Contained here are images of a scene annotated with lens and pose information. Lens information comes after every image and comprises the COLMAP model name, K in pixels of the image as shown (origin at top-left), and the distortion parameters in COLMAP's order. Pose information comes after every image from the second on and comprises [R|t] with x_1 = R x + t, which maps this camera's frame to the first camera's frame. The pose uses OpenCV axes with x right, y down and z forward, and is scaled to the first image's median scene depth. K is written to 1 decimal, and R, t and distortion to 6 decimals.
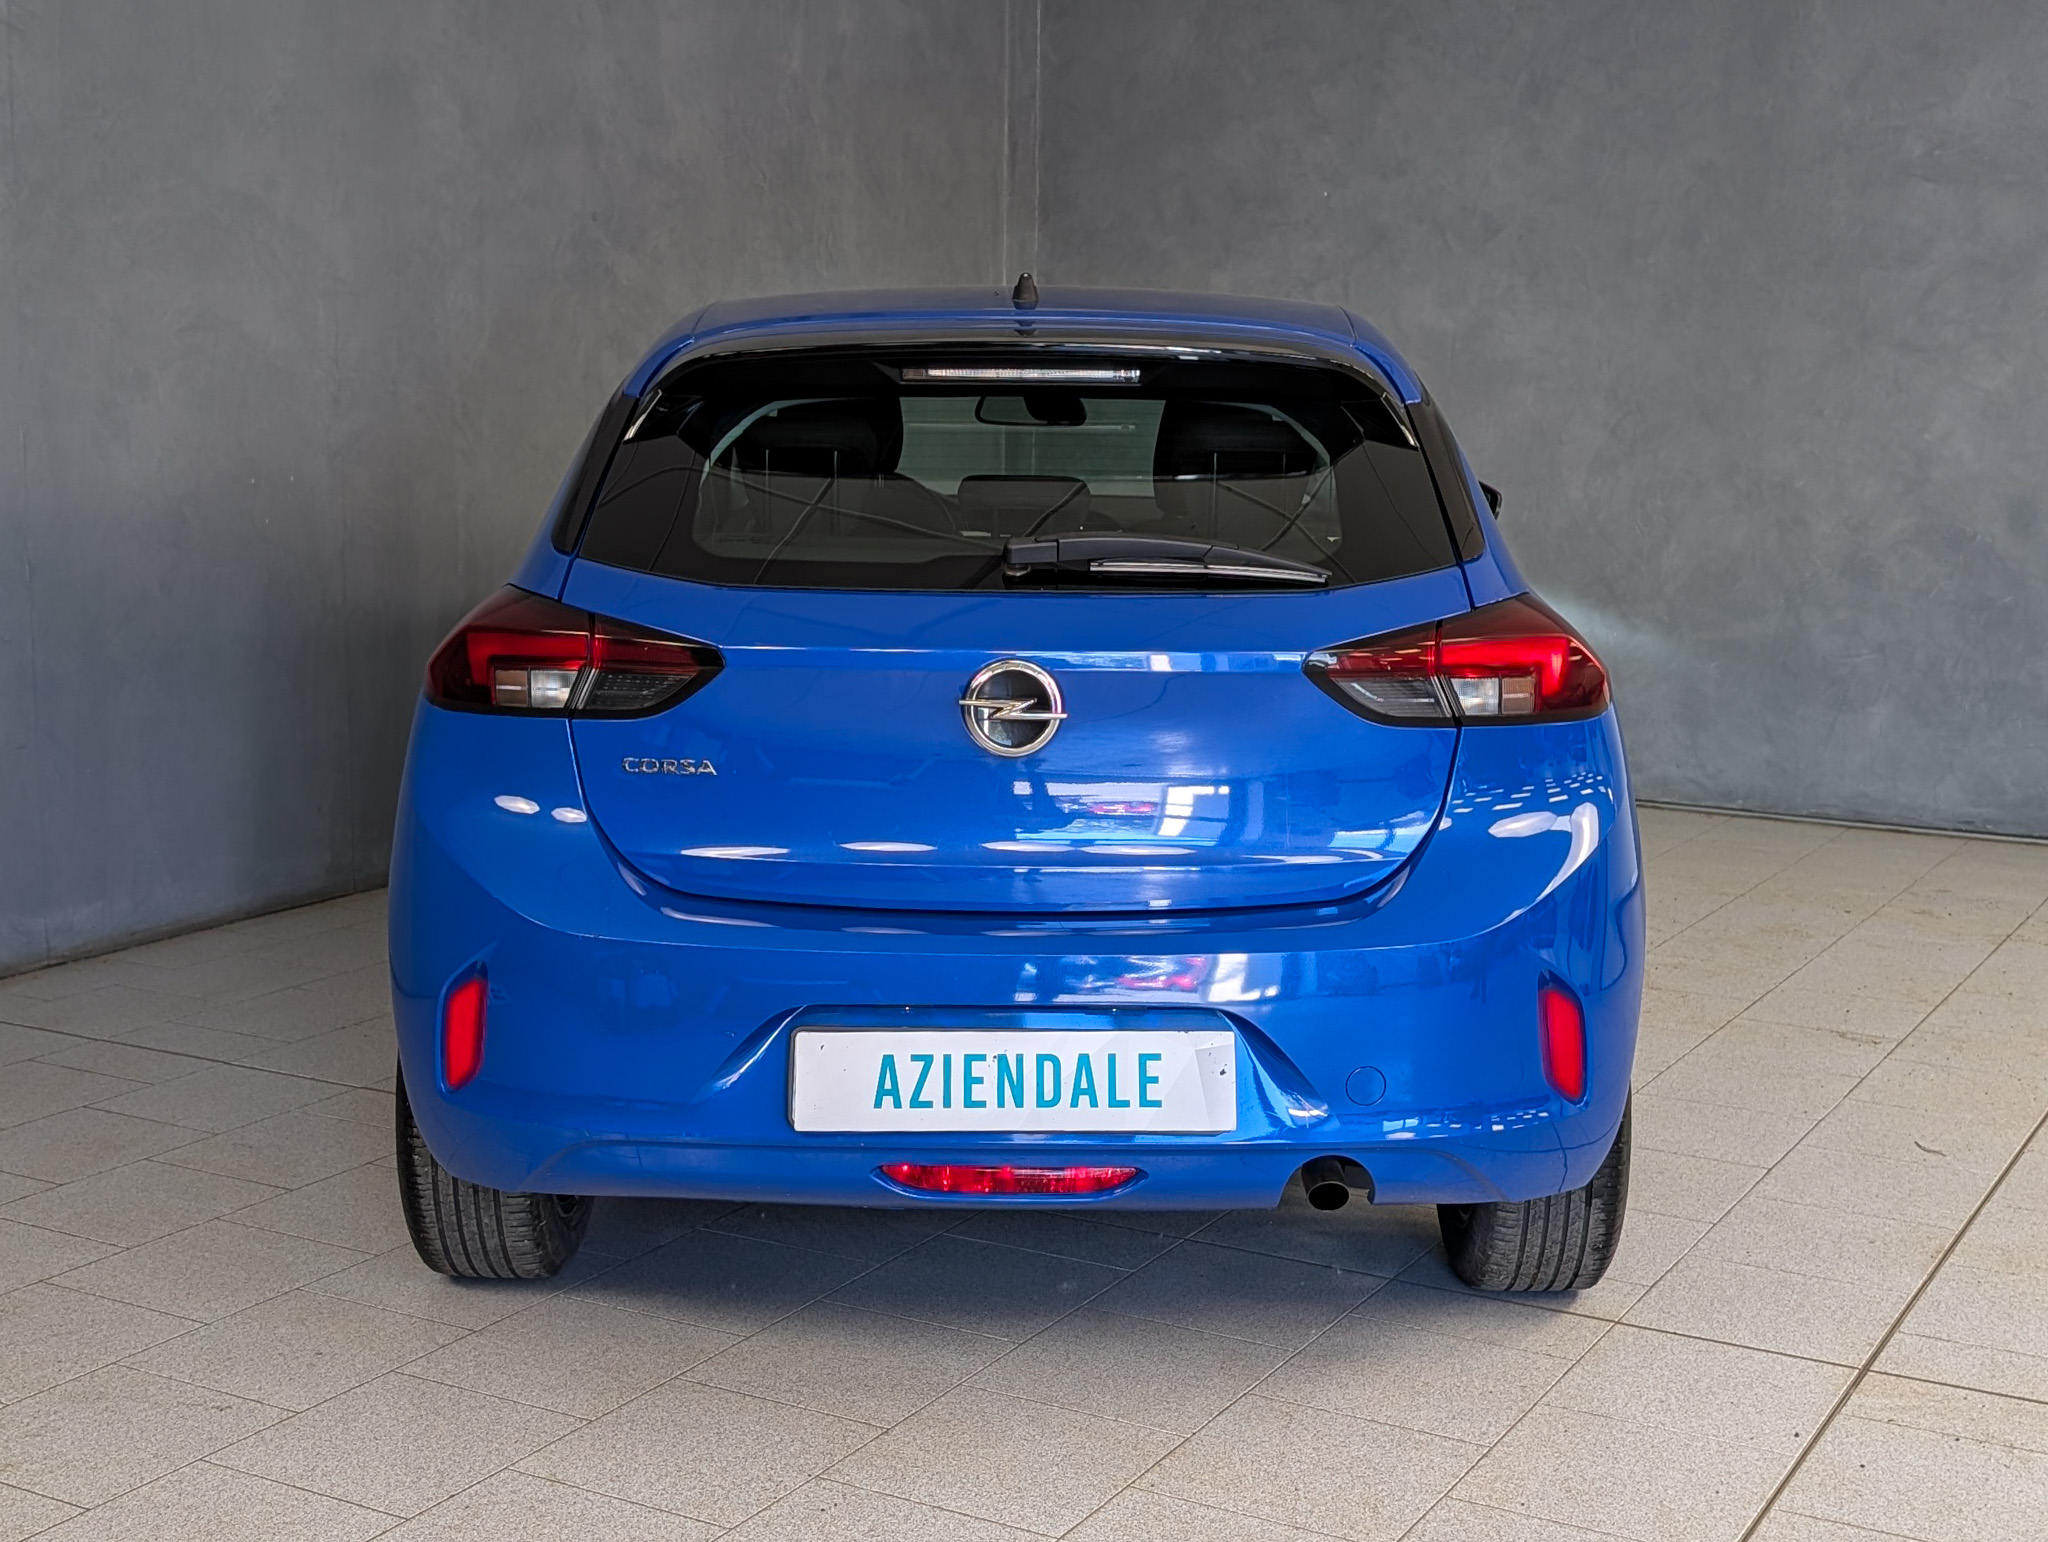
lens RADIAL K [[1485.3, 0, 942.2], [0, 1485.3, 769.1], [0, 0, 1]] dist [0.001369, 0.000013]
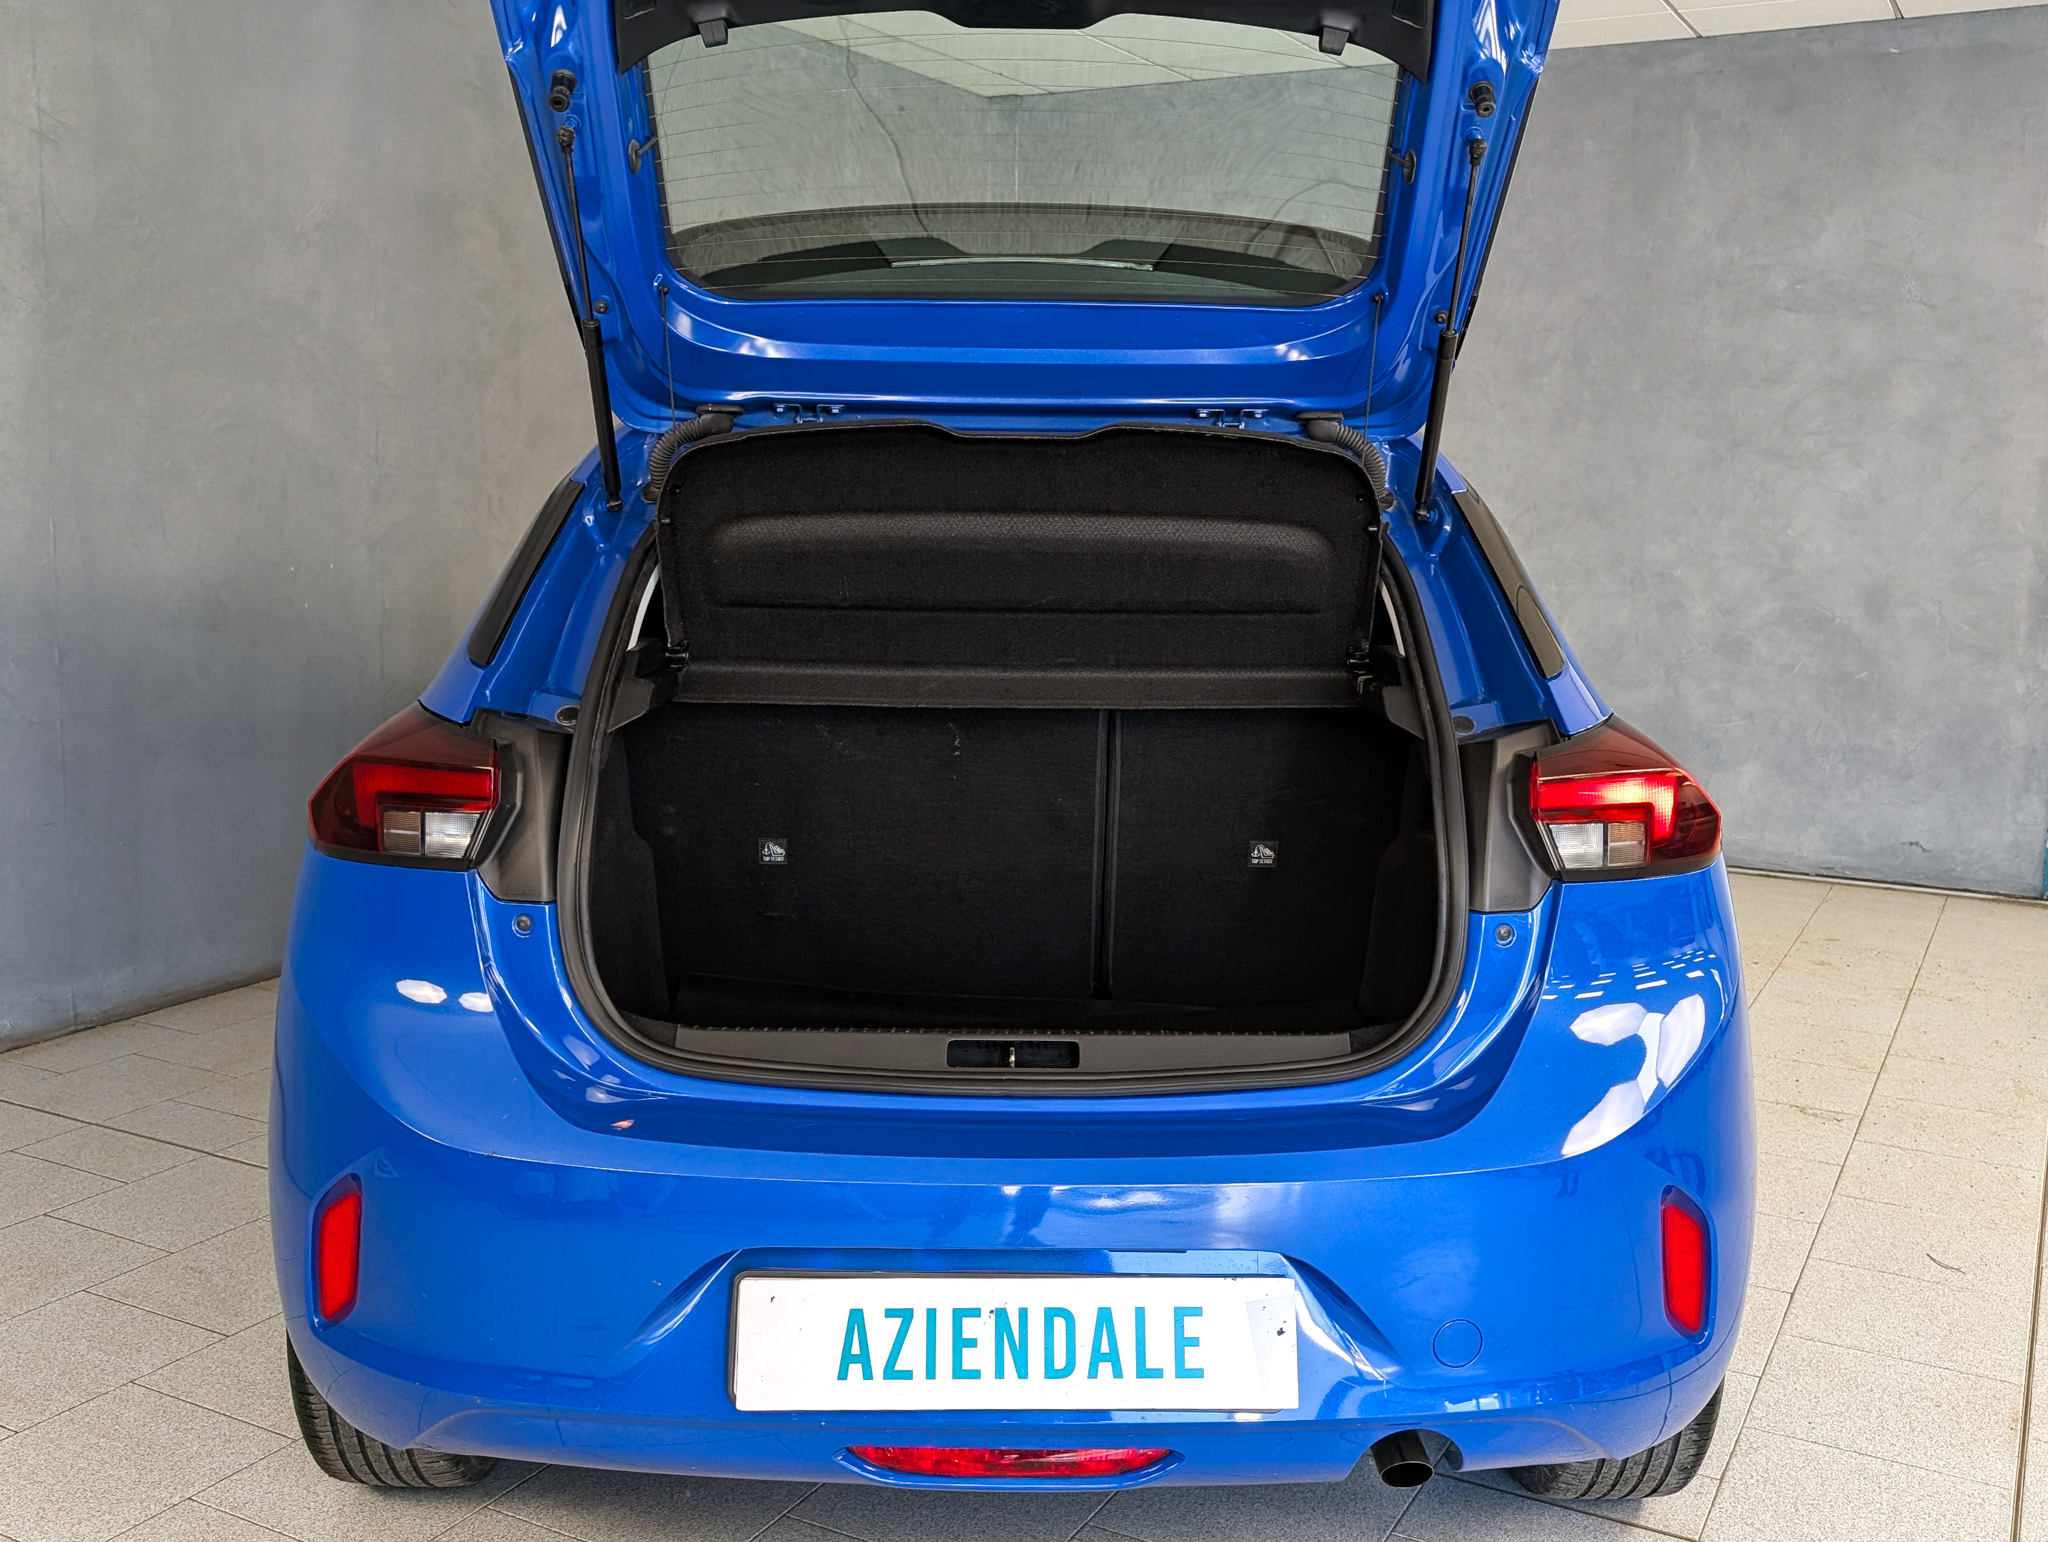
lens RADIAL K [[1111.2, 0, 934.4], [0, 1111.2, 764.3], [0, 0, 1]] dist [-0.003486, -0.001676]
pose [[0.999995, 0.003079, -0.000884, 0.004450], [-0.003089, 0.999918, -0.012423, -0.085562], [0.000845, 0.012425, 0.999922, 0.389930]]
